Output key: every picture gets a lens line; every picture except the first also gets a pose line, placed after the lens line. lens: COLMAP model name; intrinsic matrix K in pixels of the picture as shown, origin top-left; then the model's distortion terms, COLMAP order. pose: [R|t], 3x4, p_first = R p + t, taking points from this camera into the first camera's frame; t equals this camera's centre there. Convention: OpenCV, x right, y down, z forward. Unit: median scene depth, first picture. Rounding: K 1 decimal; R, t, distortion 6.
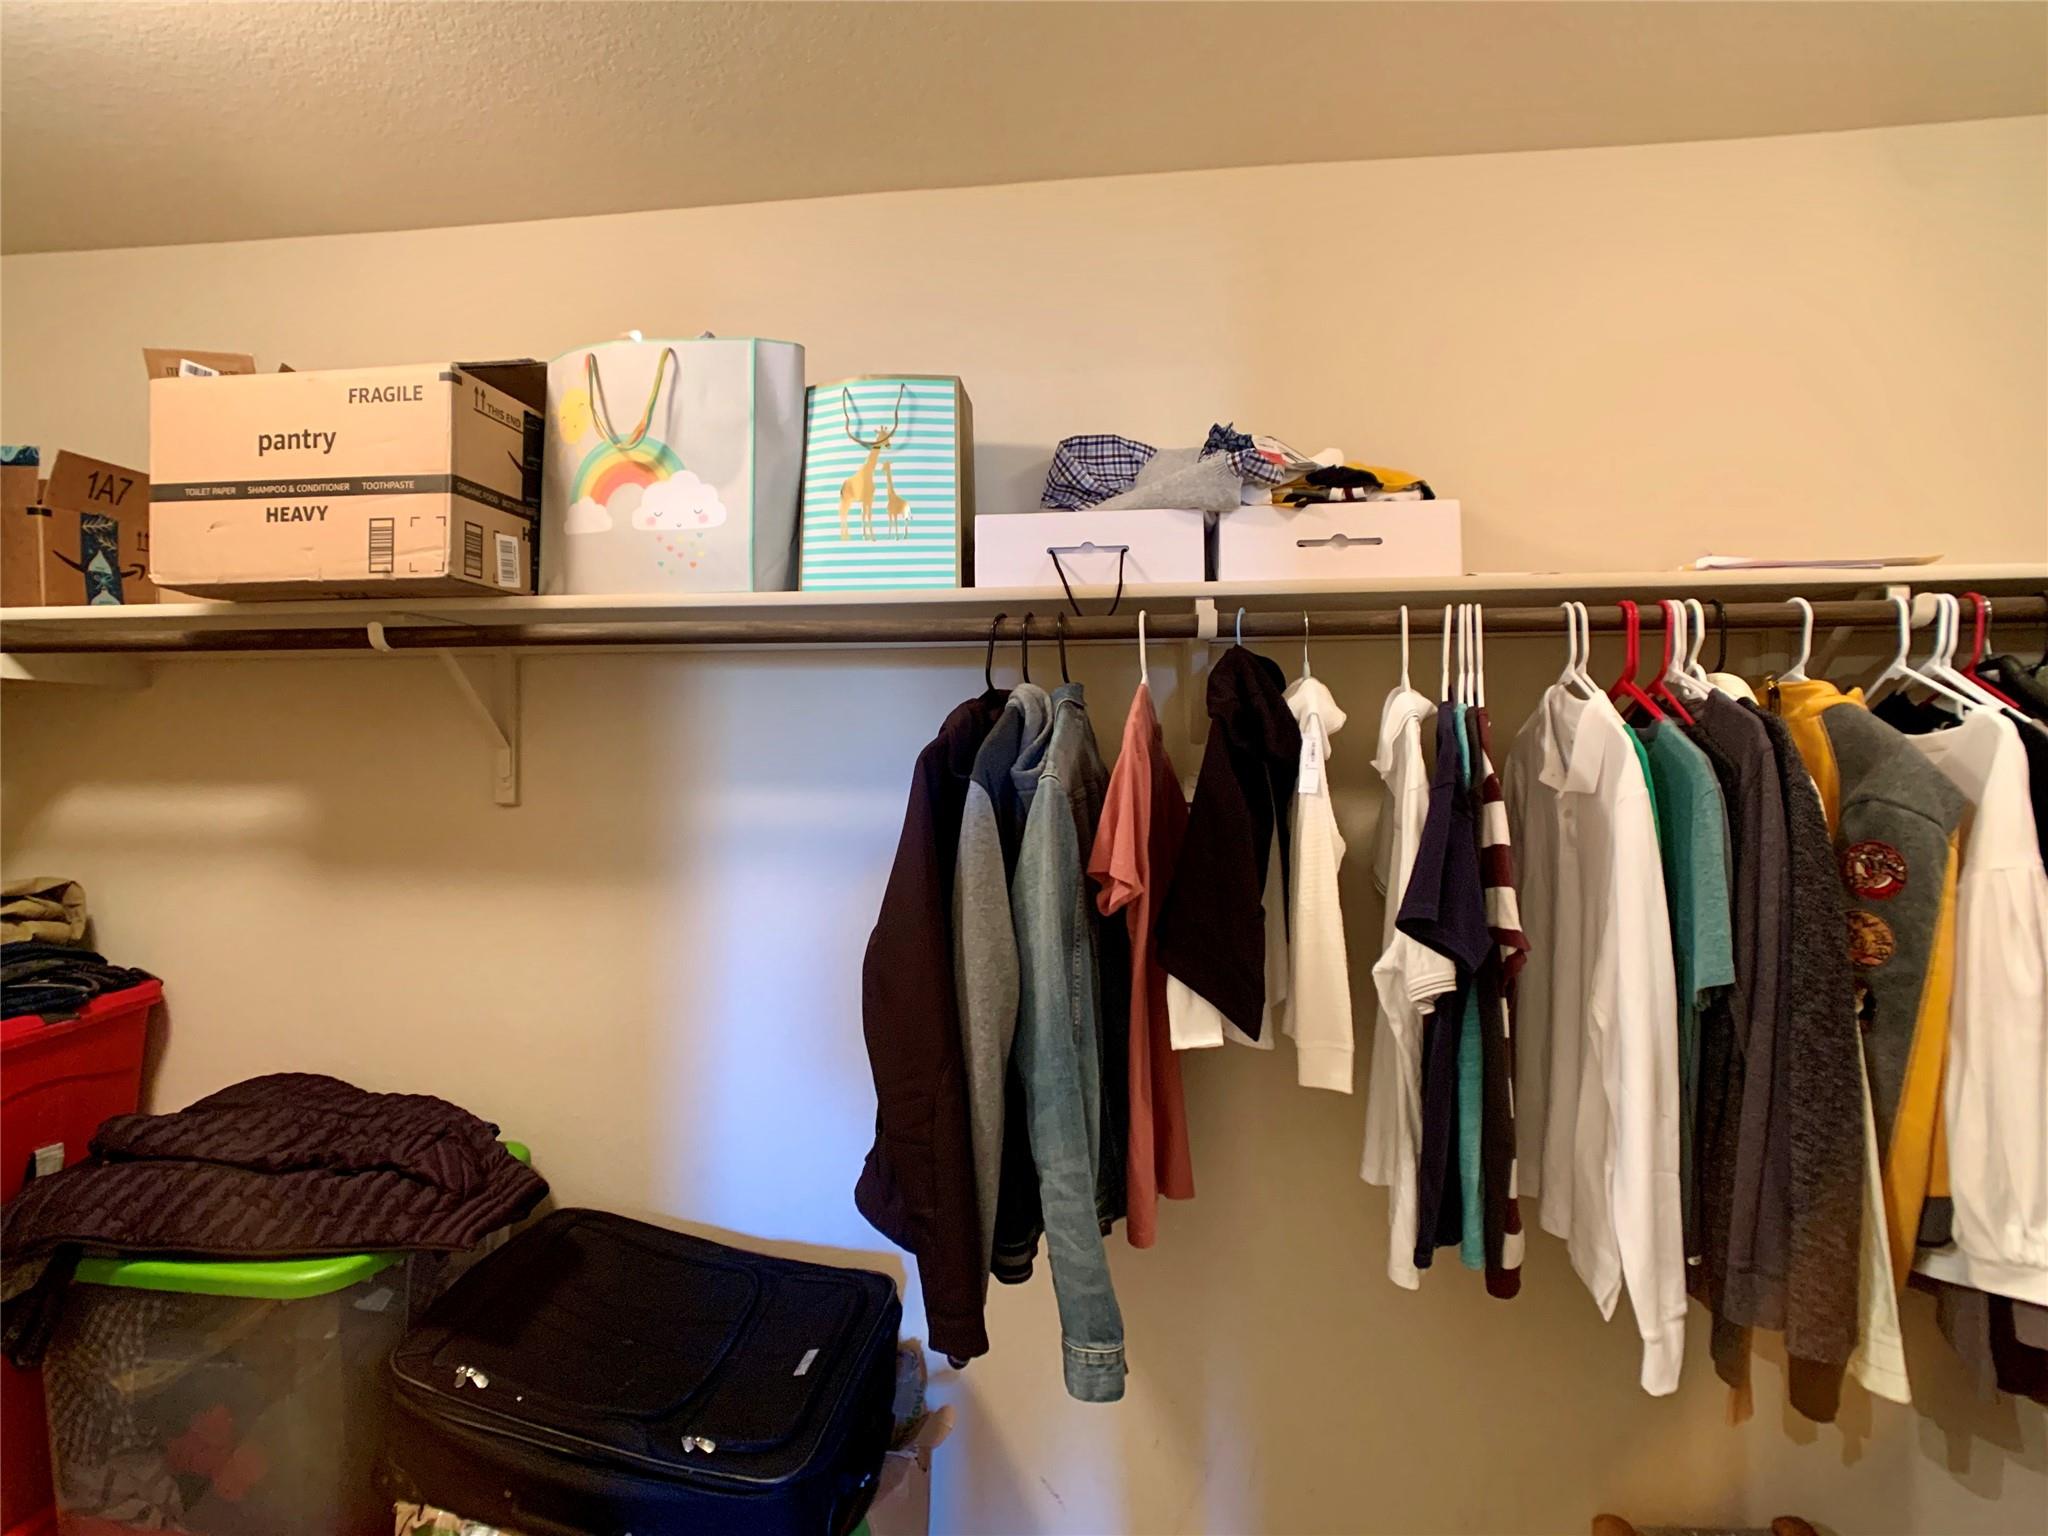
lens RADIAL K [[1010.9, 0, 1034.4], [0, 1010.9, 748.4], [0, 0, 1]] dist [-0.025109, 0.009645]
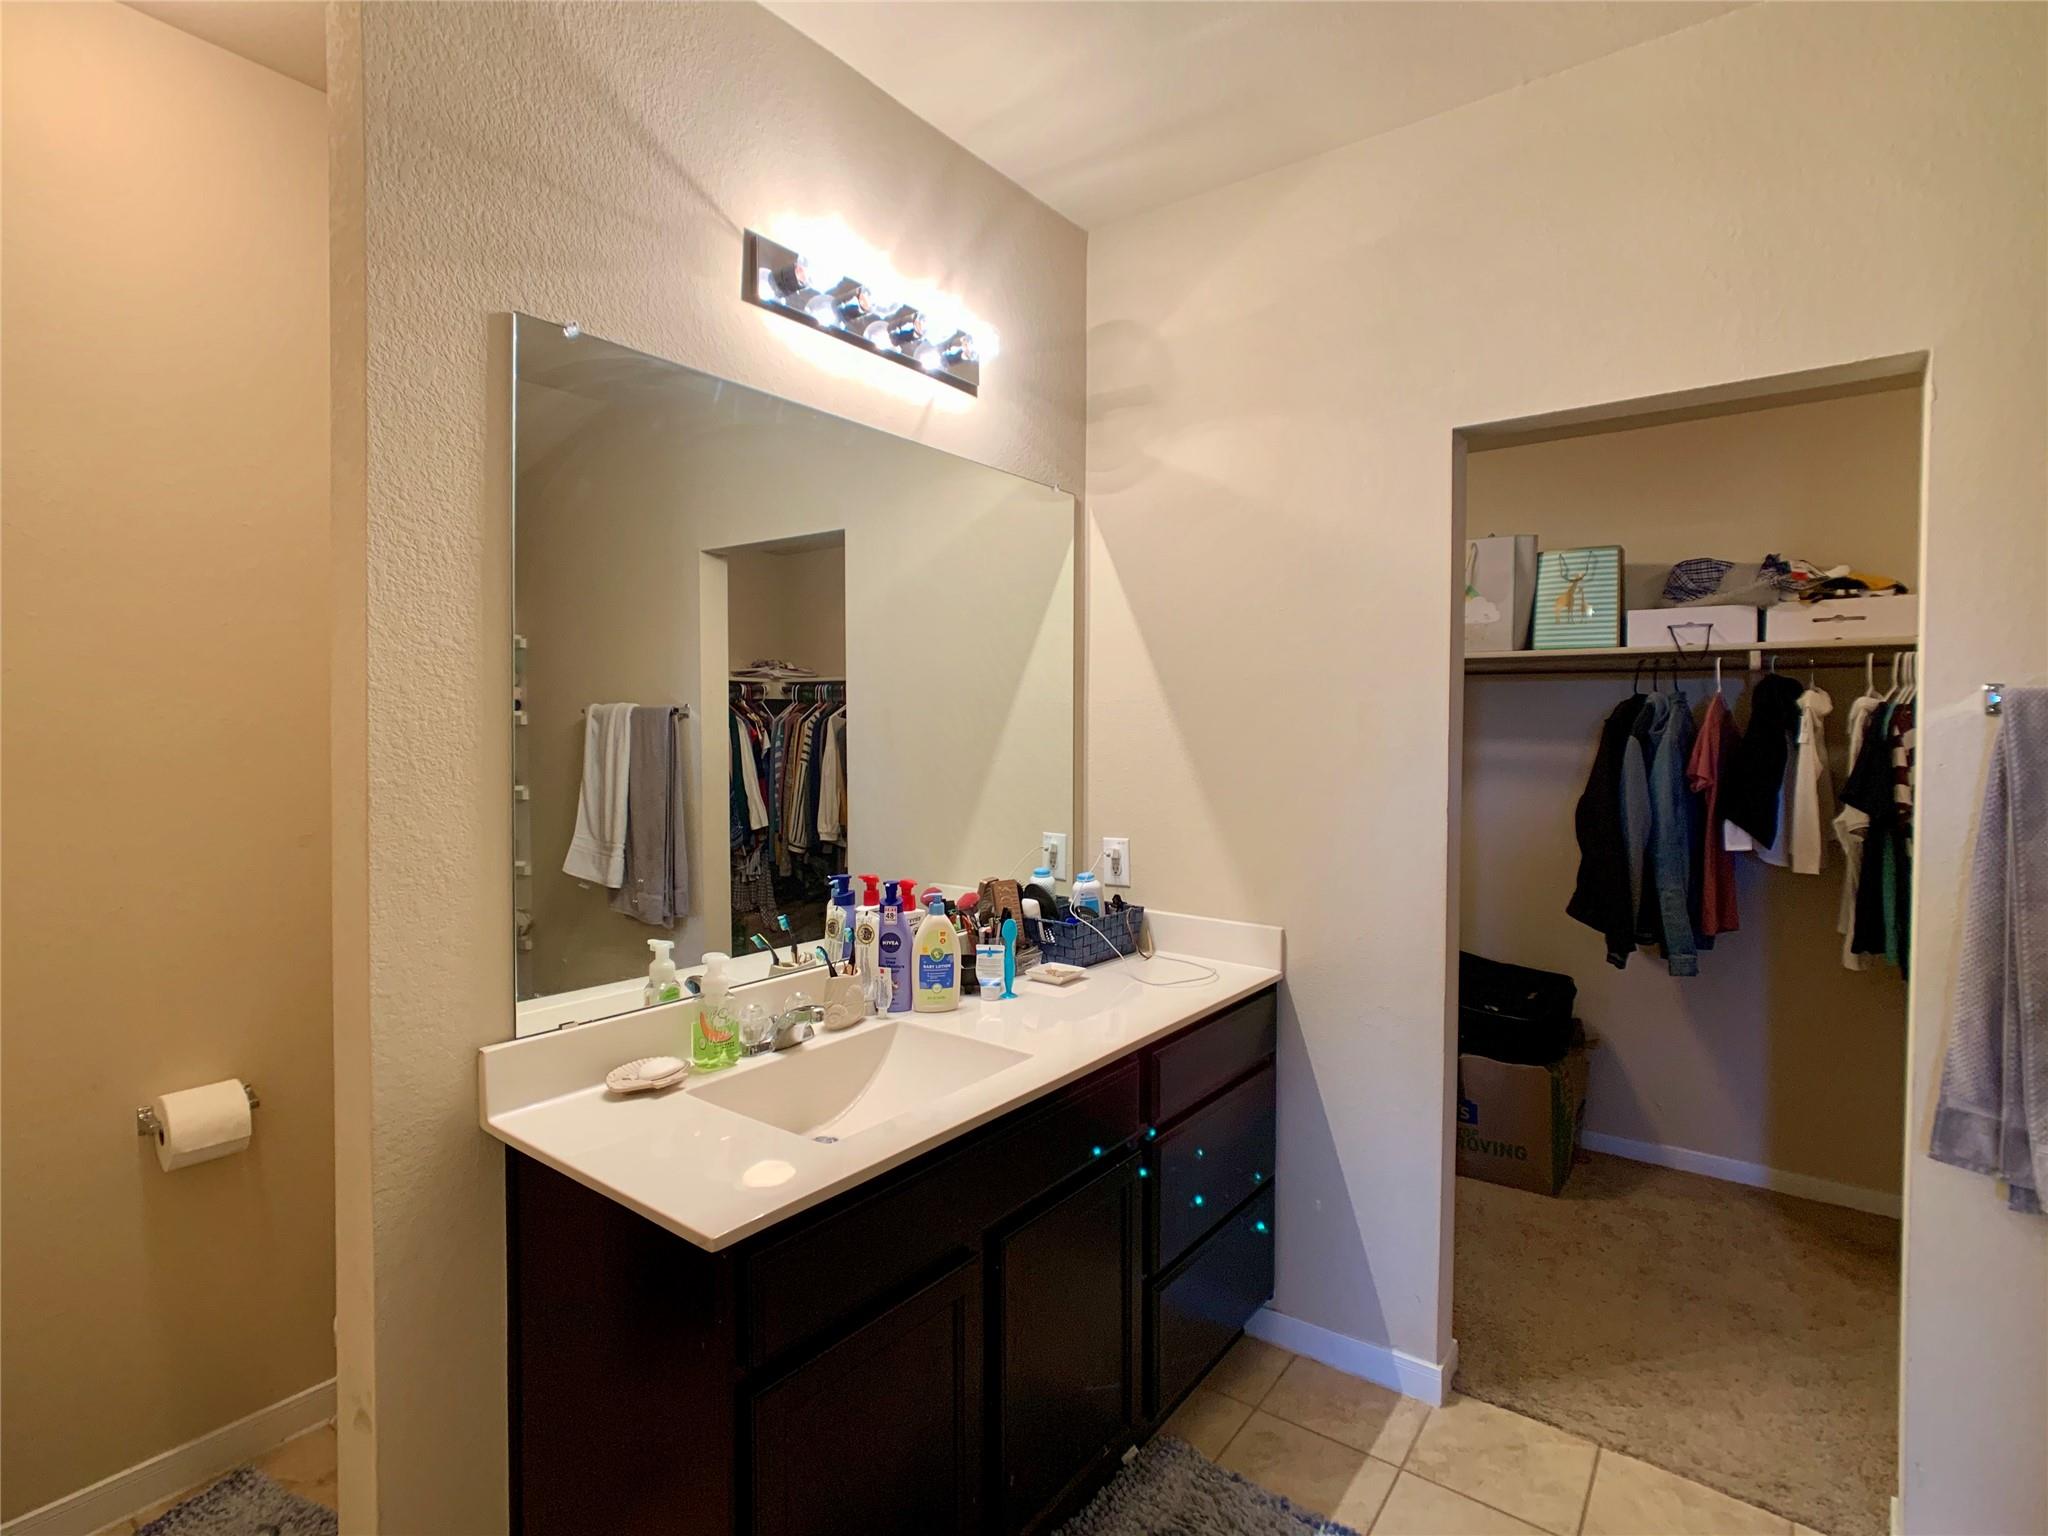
lens RADIAL K [[1010.9, 0, 1034.4], [0, 1010.9, 748.4], [0, 0, 1]] dist [-0.025109, 0.009645]
pose [[0.862971, 0.019951, -0.504860, -0.068153], [-0.005272, 0.999521, 0.030487, -0.001256], [0.505226, -0.023648, 0.862663, -1.530157]]
